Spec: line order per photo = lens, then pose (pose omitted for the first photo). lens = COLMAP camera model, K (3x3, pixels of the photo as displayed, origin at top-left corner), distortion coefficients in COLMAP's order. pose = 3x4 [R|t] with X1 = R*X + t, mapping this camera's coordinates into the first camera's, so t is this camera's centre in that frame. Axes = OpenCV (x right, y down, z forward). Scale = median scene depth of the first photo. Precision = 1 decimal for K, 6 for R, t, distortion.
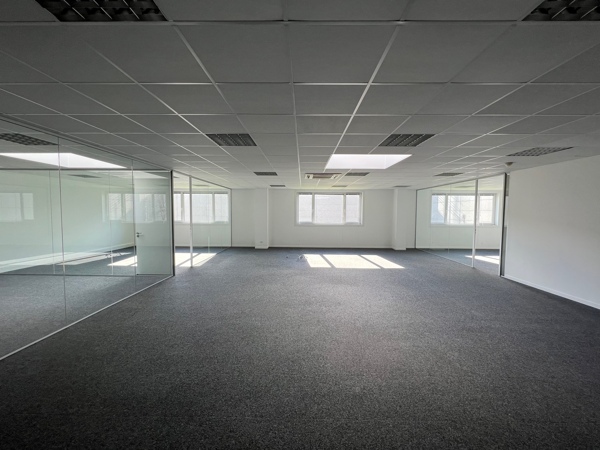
lens RADIAL K [[234.9, 0, 302.9], [0, 234.9, 224.5], [0, 0, 1]] dist [0.007732, 0.000379]
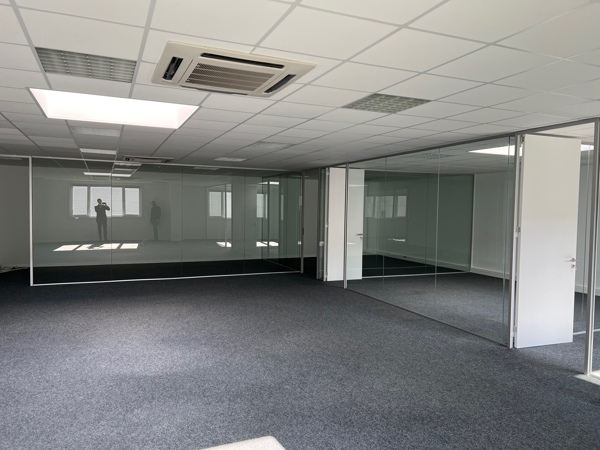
lens RADIAL K [[447.8, 0, 291.6], [0, 447.8, 193.6], [0, 0, 1]] dist [0.030861, -0.017770]
pose [[-0.923494, -0.033954, -0.382106, 0.309113], [-0.042710, 0.998983, 0.014455, -0.124757], [0.381227, 0.029669, -0.924005, 2.222579]]
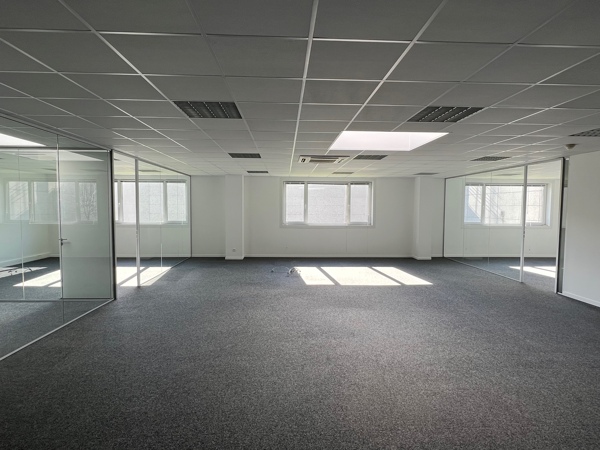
lens RADIAL K [[326.6, 0, 303.7], [0, 326.6, 223.4], [0, 0, 1]] dist [0.007565, 0.000357]
pose [[0.998399, -0.003087, 0.056480, -0.051724], [0.003333, 0.999985, -0.004265, -0.004851], [-0.056466, 0.004447, 0.998395, -0.011296]]
